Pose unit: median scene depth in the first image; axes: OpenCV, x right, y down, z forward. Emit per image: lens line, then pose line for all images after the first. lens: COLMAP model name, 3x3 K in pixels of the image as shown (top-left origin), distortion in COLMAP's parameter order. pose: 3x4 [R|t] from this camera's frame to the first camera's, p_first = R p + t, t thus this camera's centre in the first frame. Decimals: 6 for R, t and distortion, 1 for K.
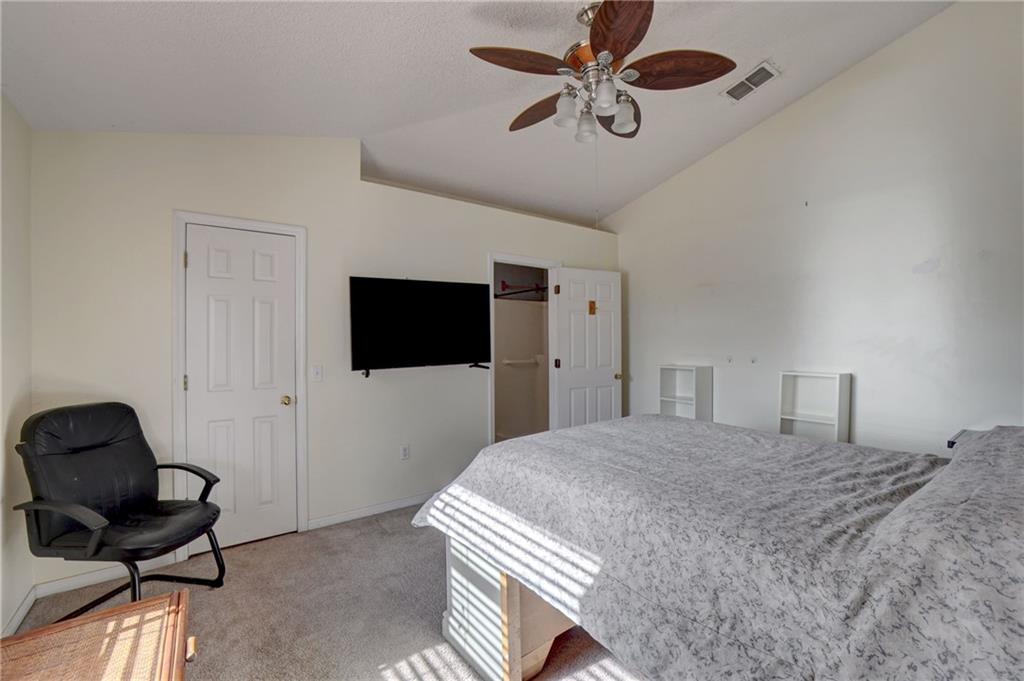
lens RADIAL K [[445.3, 0, 506.3], [0, 445.3, 342.2], [0, 0, 1]] dist [-0.021861, 0.007668]
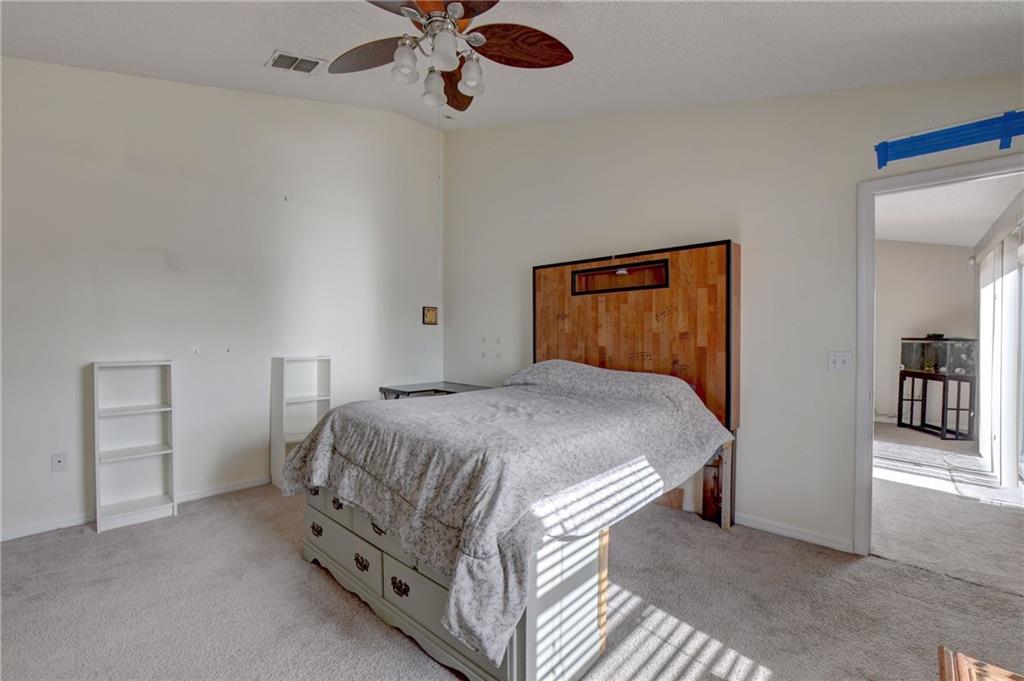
lens RADIAL K [[445.3, 0, 510.0], [0, 445.3, 339.6], [0, 0, 1]] dist [-0.021861, 0.007668]
pose [[-0.204593, 0.003080, 0.978842, -0.963708], [0.007343, 0.999972, -0.001611, 0.050986], [-0.978819, 0.006858, -0.204610, 1.372417]]
